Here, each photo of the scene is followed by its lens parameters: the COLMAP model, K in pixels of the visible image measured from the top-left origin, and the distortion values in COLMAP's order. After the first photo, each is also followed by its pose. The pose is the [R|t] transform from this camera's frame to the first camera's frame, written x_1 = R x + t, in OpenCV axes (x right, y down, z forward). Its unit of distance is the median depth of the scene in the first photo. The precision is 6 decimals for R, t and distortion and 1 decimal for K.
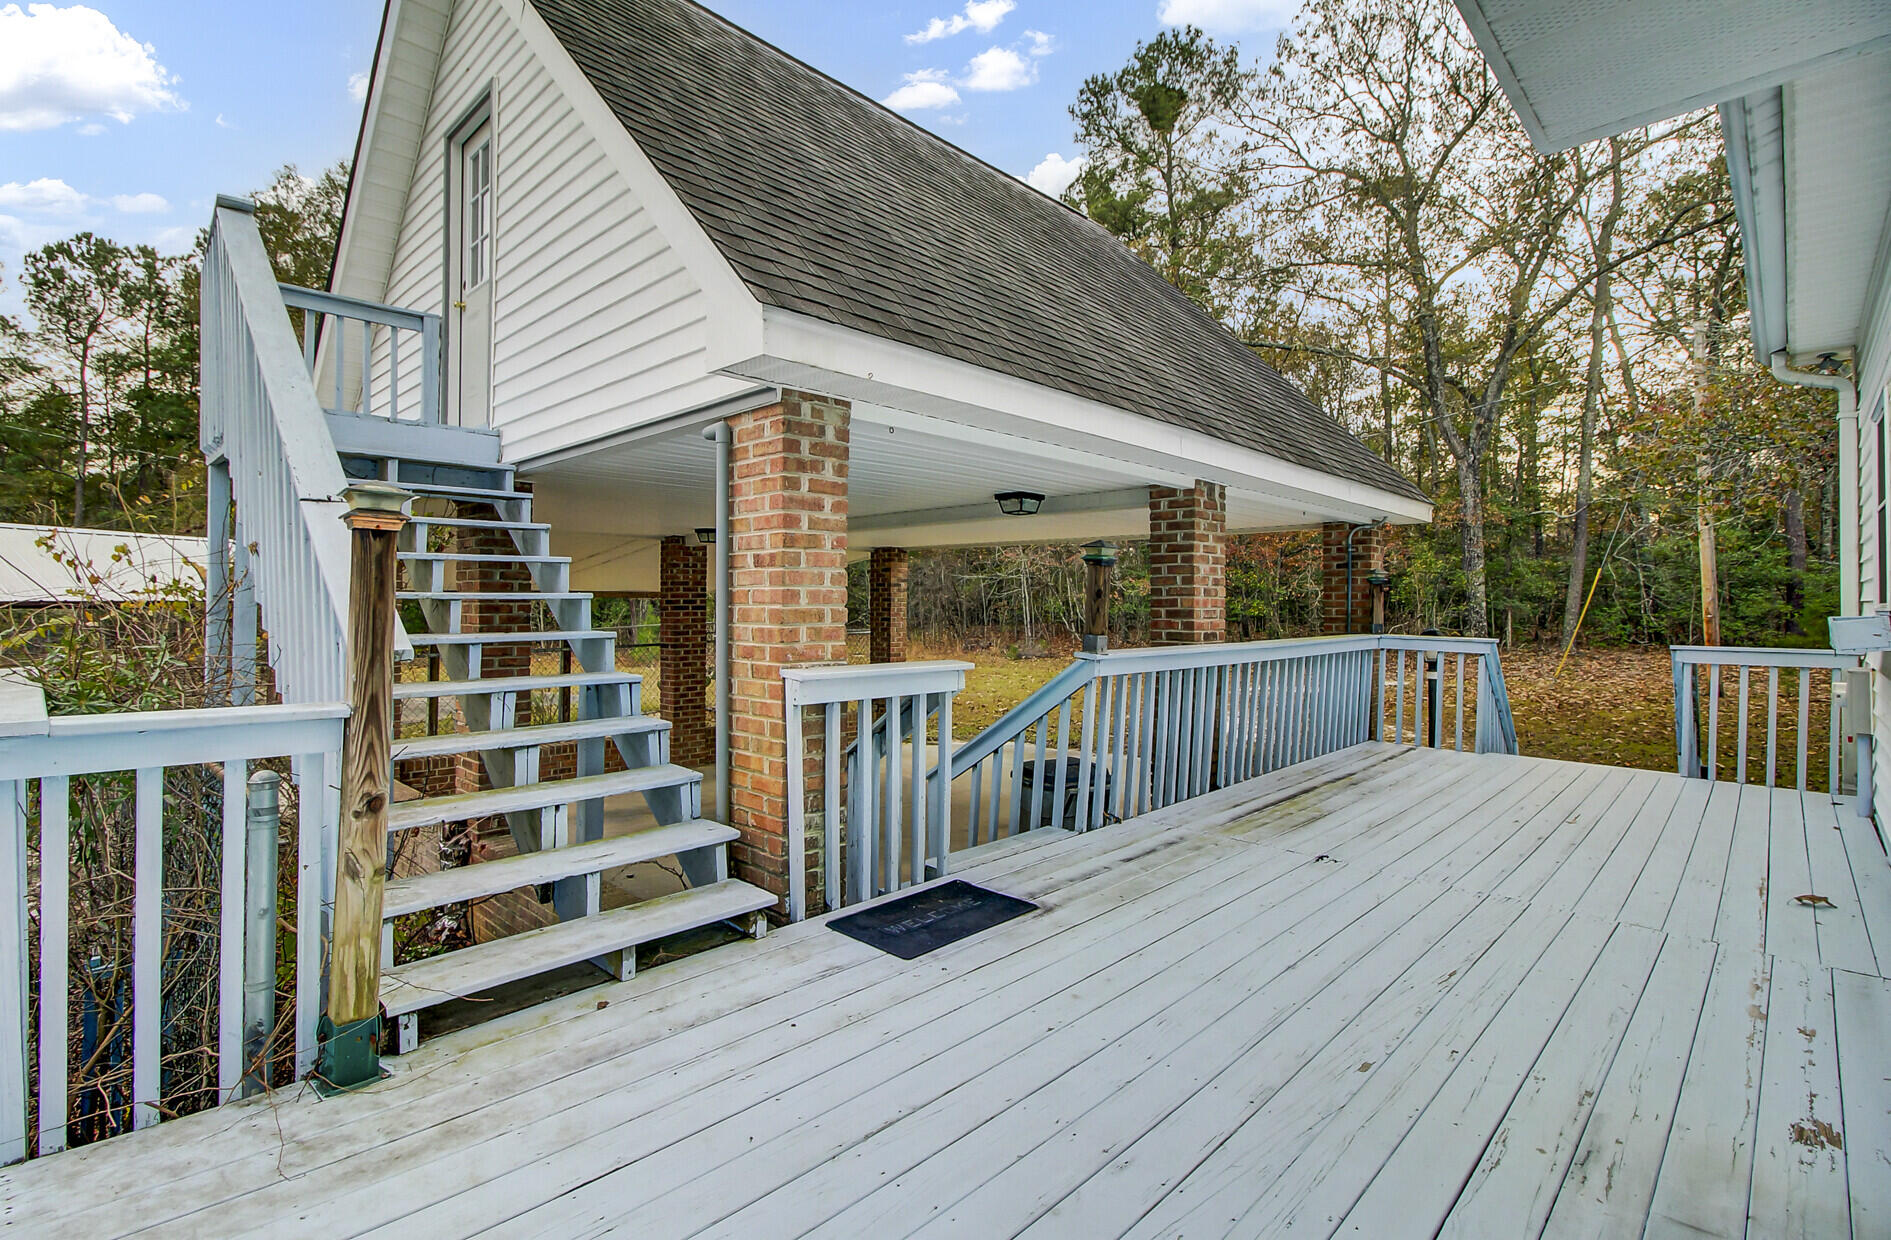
lens RADIAL K [[882.8, 0, 948.9], [0, 882.8, 603.8], [0, 0, 1]] dist [-0.000271, 0.000185]
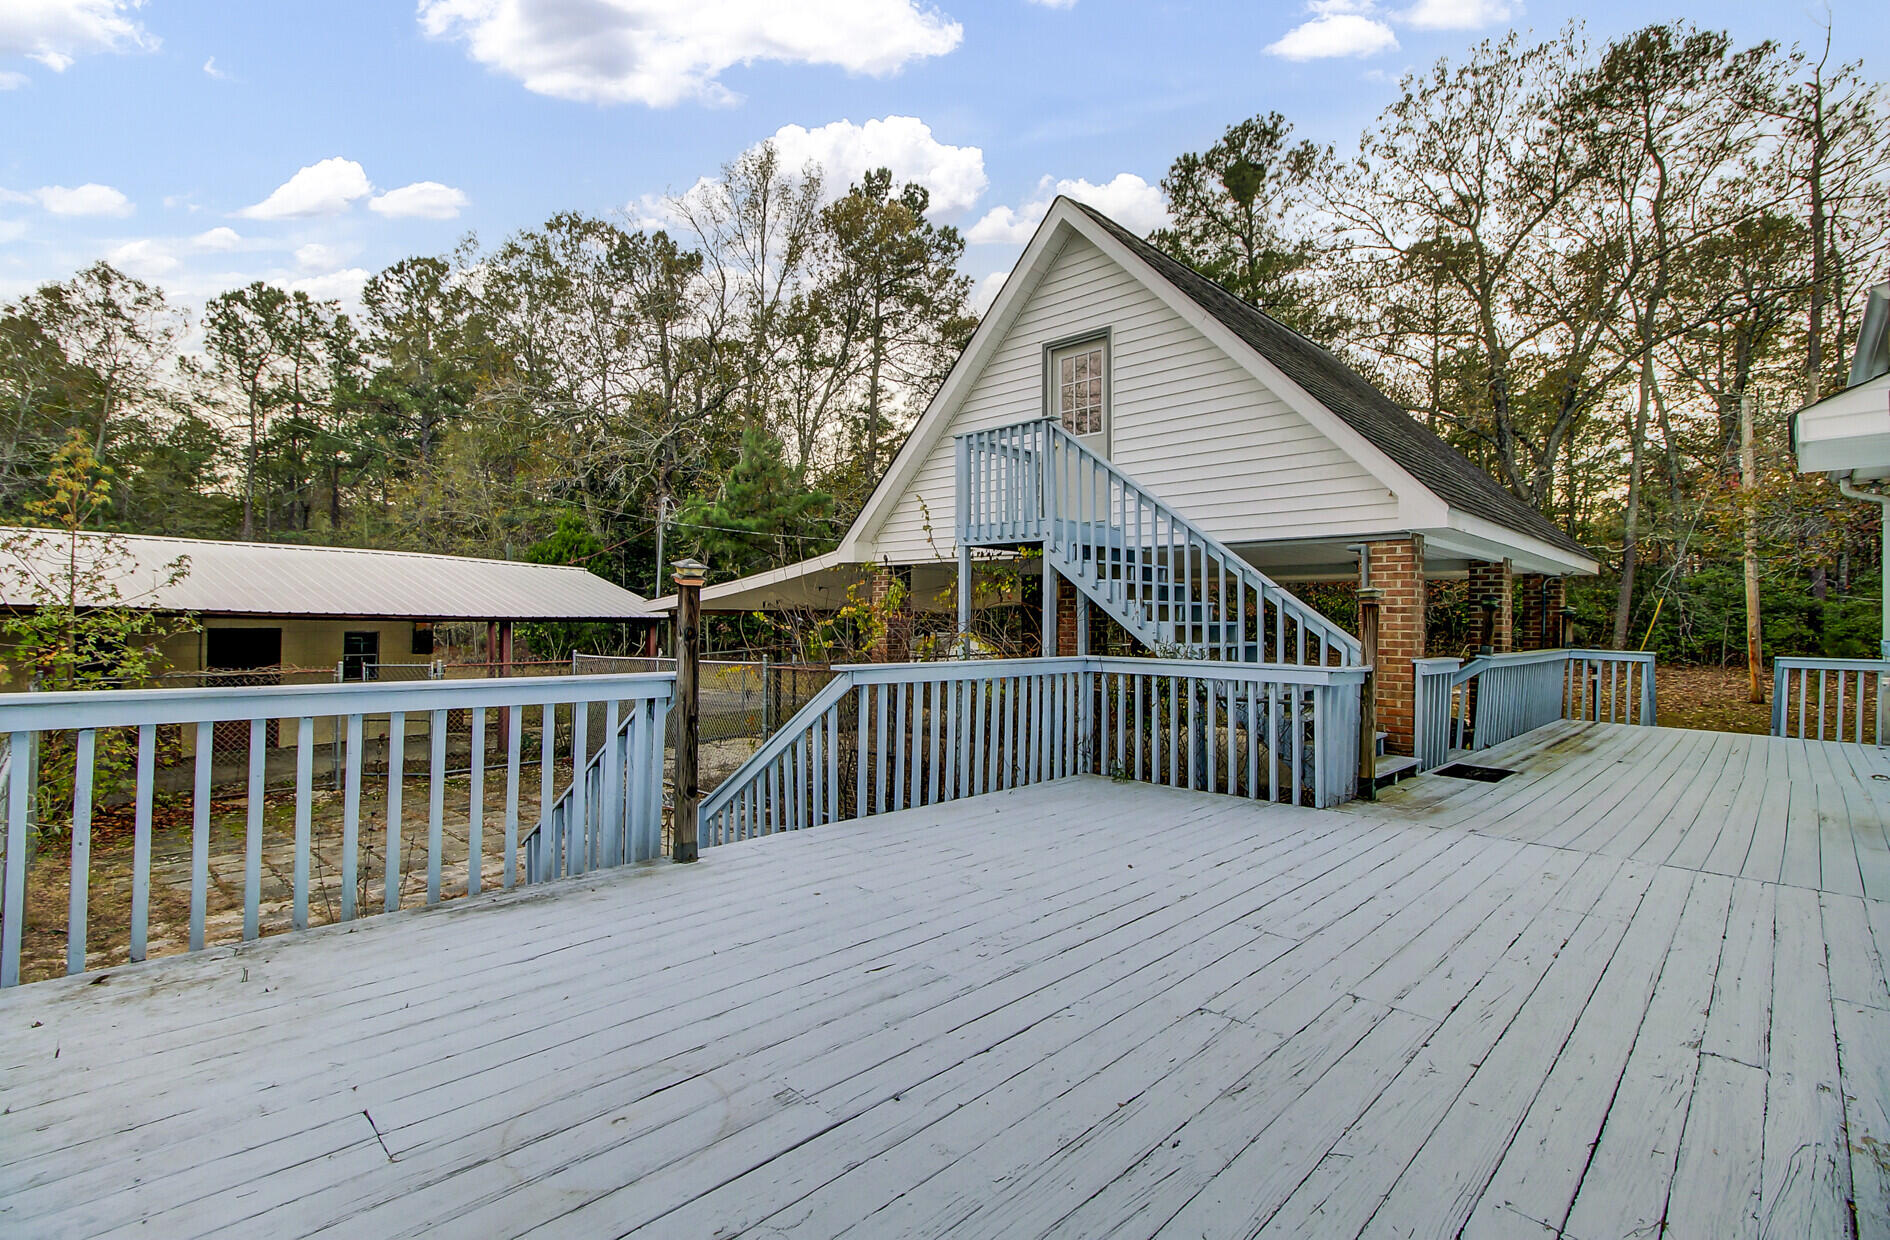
lens RADIAL K [[863.6, 0, 945.0], [0, 863.6, 620.0], [0, 0, 1]] dist [-0.000068, 0.000234]
pose [[0.999869, 0.008709, -0.013614, -0.160551], [-0.008693, 0.999961, 0.001241, -0.002172], [0.013624, -0.001122, 0.999907, -0.142385]]
